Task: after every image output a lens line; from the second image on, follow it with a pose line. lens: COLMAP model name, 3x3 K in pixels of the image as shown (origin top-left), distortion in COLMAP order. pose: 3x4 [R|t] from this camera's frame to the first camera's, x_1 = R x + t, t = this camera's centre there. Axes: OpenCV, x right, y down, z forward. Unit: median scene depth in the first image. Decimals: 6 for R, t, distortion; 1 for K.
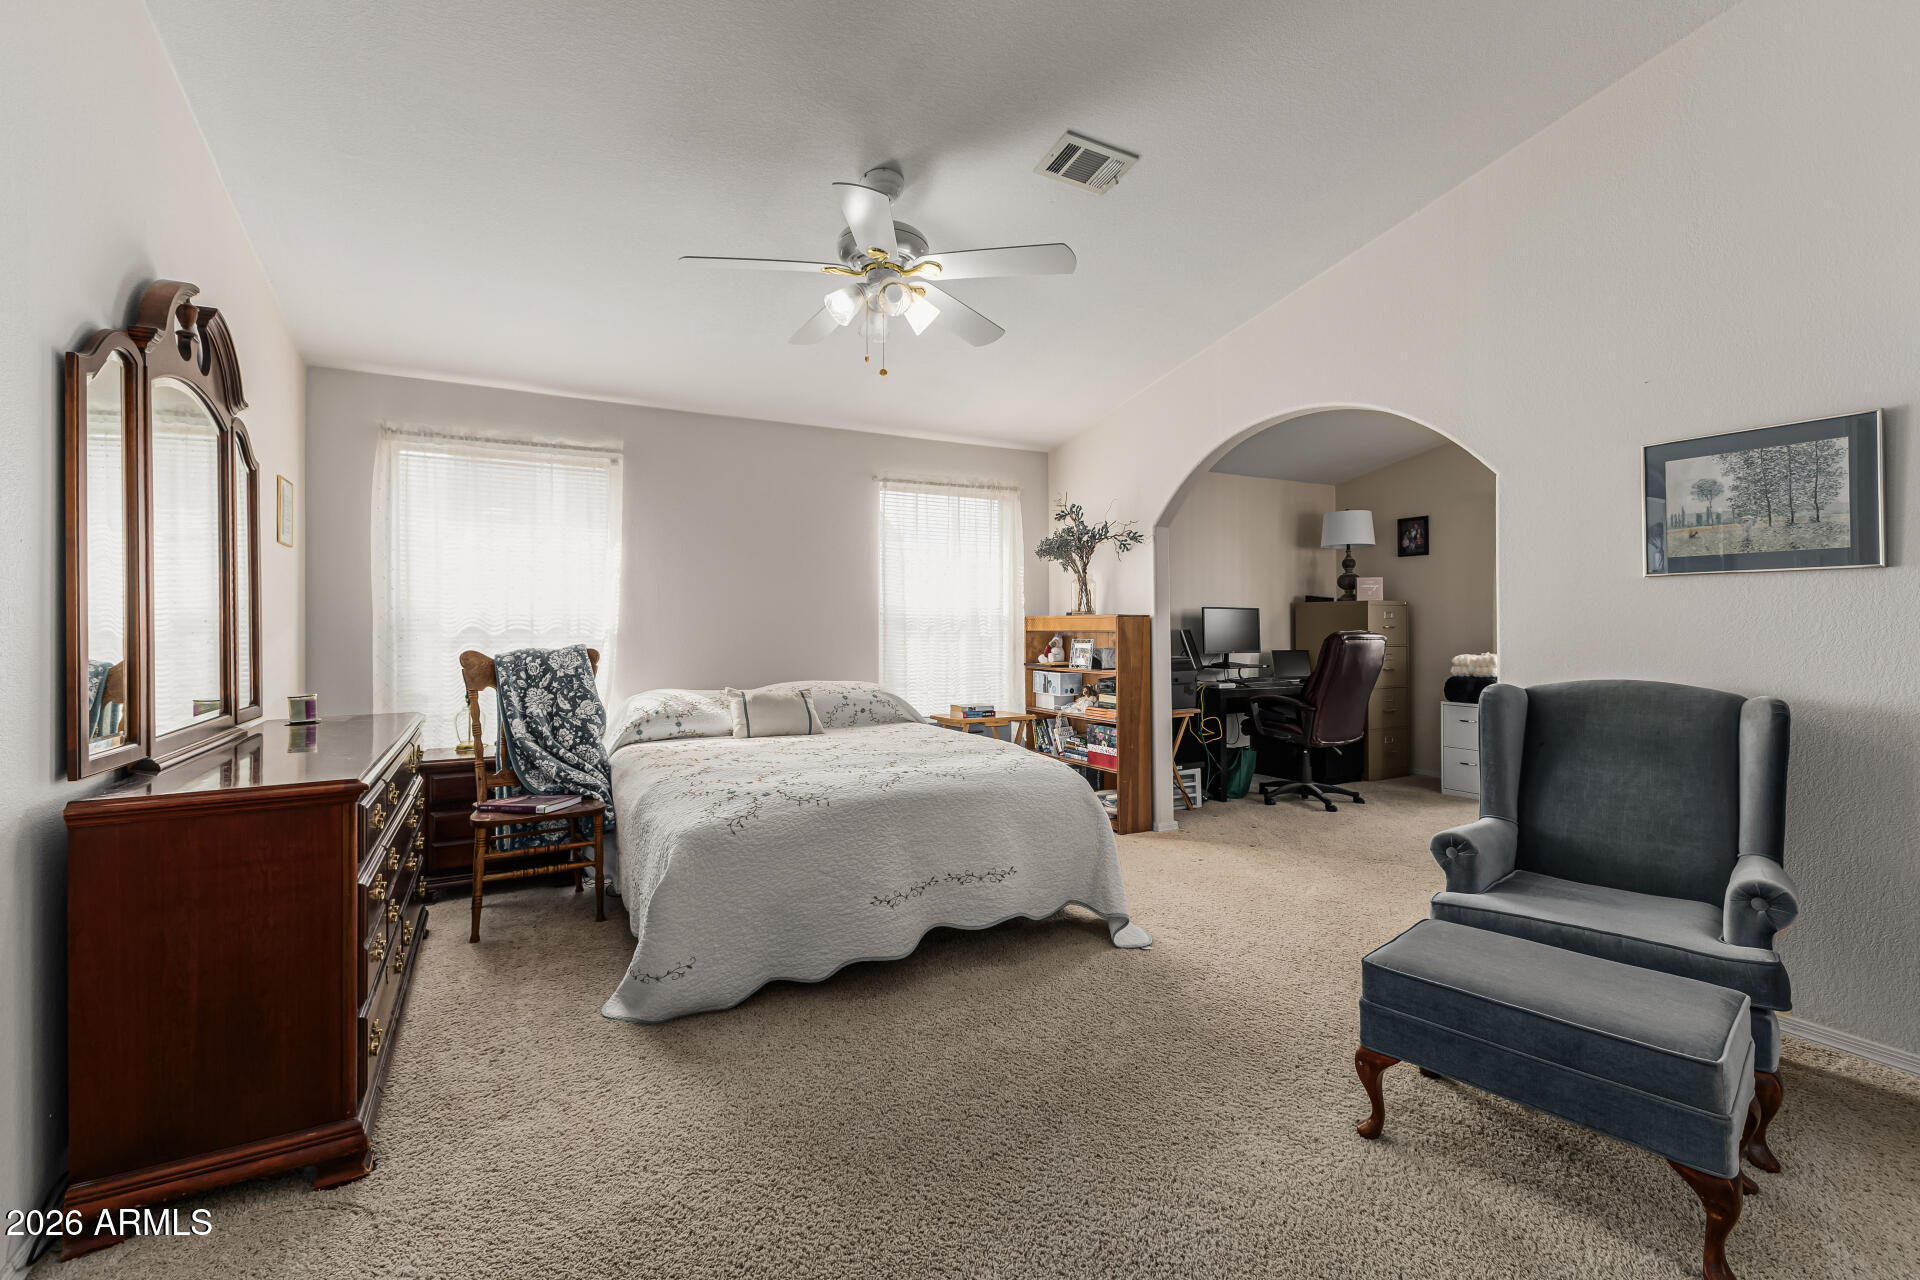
lens RADIAL K [[823.1, 0, 961.3], [0, 823.1, 632.7], [0, 0, 1]] dist [0.003535, 0.000182]
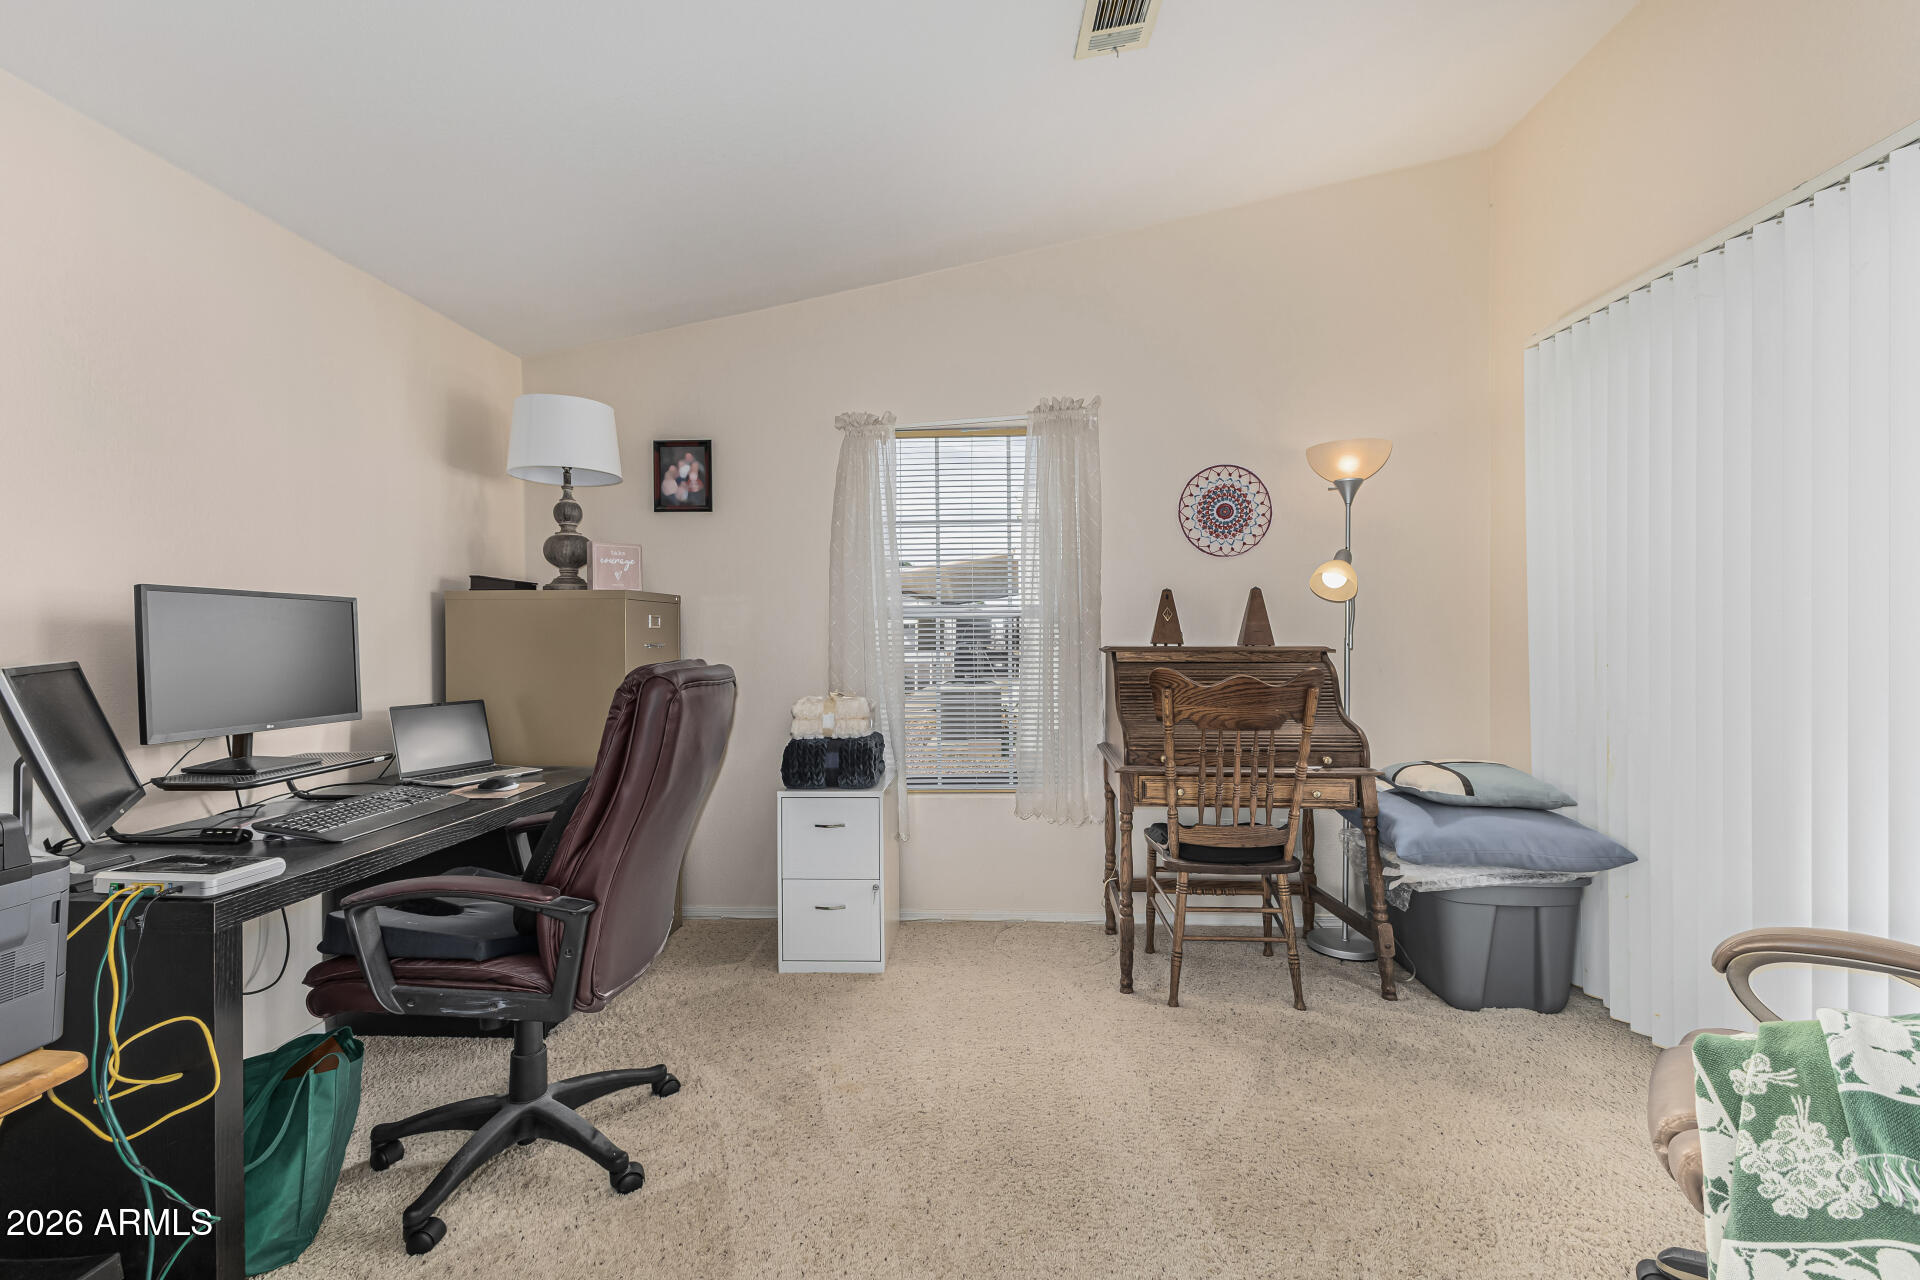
lens RADIAL K [[823.1, 0, 960.3], [0, 823.1, 643.9], [0, 0, 1]] dist [0.003535, 0.000182]
pose [[0.519760, -0.006819, 0.854285, 0.185313], [0.011501, 0.999933, 0.000984, -0.006339], [-0.854235, 0.009314, 0.519804, 0.570353]]
